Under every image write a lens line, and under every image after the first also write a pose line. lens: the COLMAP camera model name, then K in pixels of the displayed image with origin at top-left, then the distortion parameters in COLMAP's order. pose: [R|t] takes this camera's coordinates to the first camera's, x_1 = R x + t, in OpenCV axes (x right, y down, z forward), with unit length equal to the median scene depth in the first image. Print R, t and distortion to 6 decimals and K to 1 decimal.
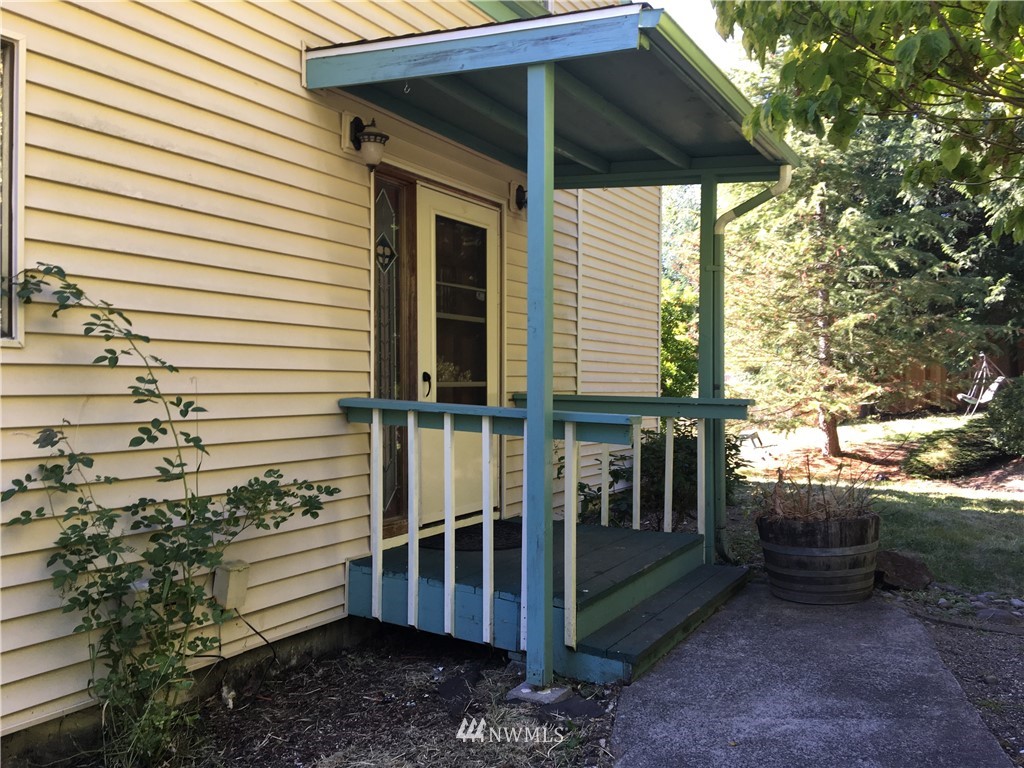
lens RADIAL K [[869.2, 0, 515.4], [0, 869.2, 387.0], [0, 0, 1]] dist [0.091396, -0.120519]
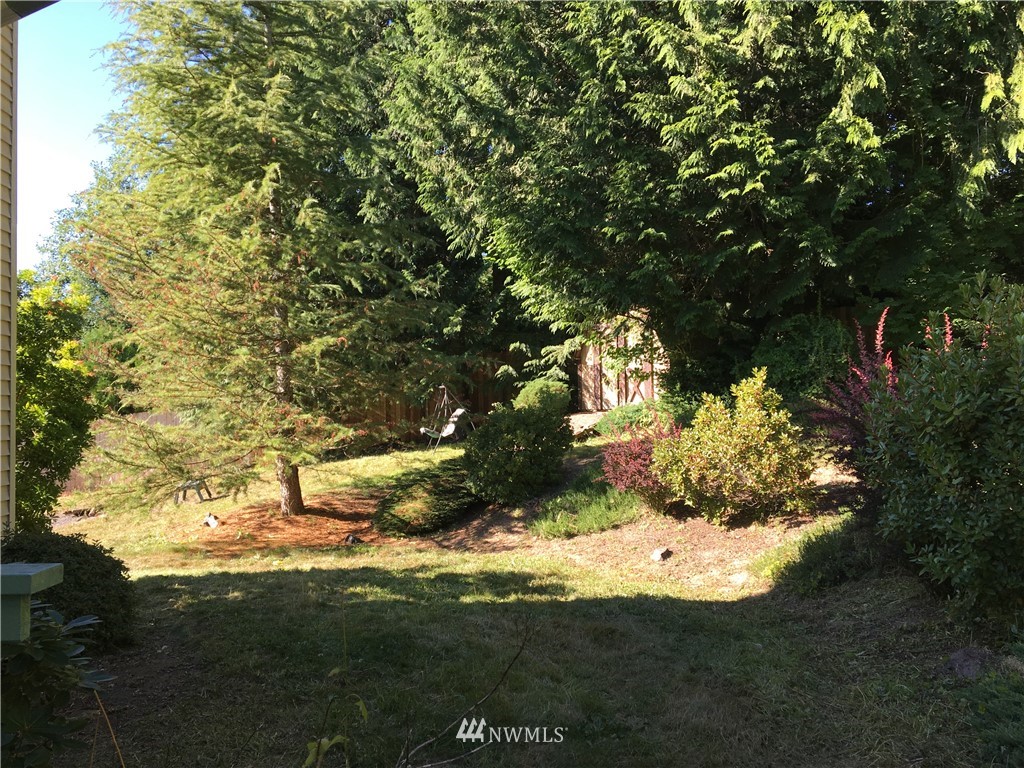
lens RADIAL K [[869.2, 0, 520.9], [0, 869.2, 389.3], [0, 0, 1]] dist [0.091396, -0.120519]
pose [[0.823149, -0.002645, 0.567819, 0.082873], [0.018814, 0.999567, -0.022619, -0.014624], [-0.567513, 0.029302, 0.822843, 0.235013]]
